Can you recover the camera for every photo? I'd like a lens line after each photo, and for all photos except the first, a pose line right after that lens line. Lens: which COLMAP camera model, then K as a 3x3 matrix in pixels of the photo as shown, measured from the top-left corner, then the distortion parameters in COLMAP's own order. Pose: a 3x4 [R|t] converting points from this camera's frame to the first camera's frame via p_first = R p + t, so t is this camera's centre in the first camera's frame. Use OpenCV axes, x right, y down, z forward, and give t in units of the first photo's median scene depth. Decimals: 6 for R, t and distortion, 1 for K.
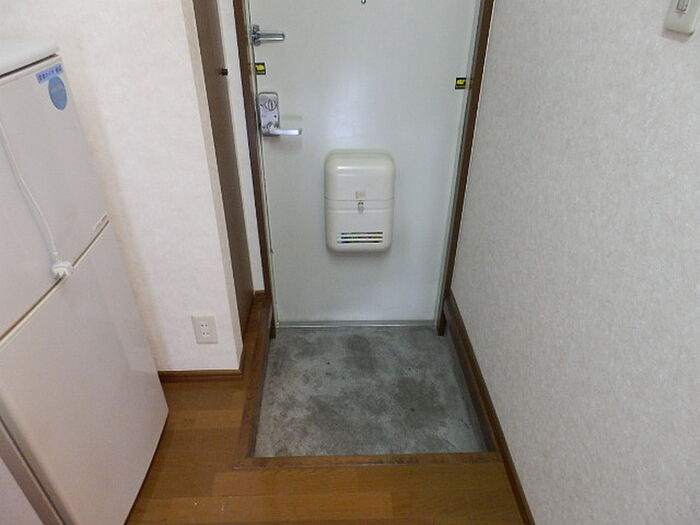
lens RADIAL K [[488.6, 0, 351.5], [0, 488.6, 257.9], [0, 0, 1]] dist [0.000891, -0.000817]
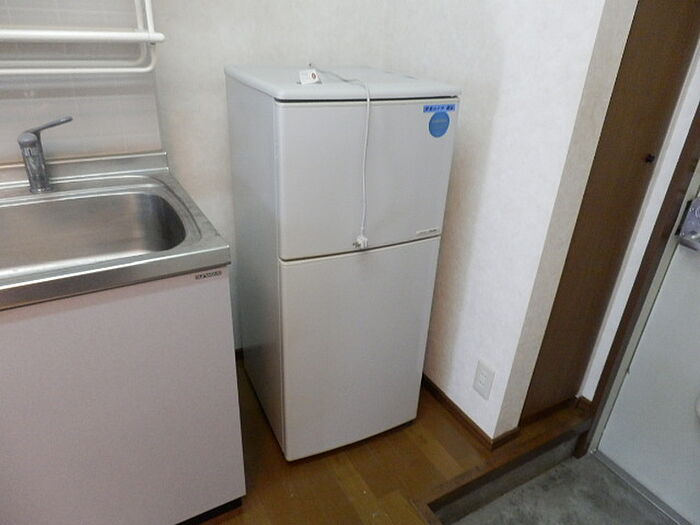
lens RADIAL K [[488.6, 0, 351.5], [0, 488.6, 257.9], [0, 0, 1]] dist [0.000891, -0.000817]
pose [[0.463534, 0.410728, -0.785136, 0.219614], [-0.517420, 0.844783, 0.136453, -0.051515], [0.719315, 0.342994, 0.604104, 0.098553]]
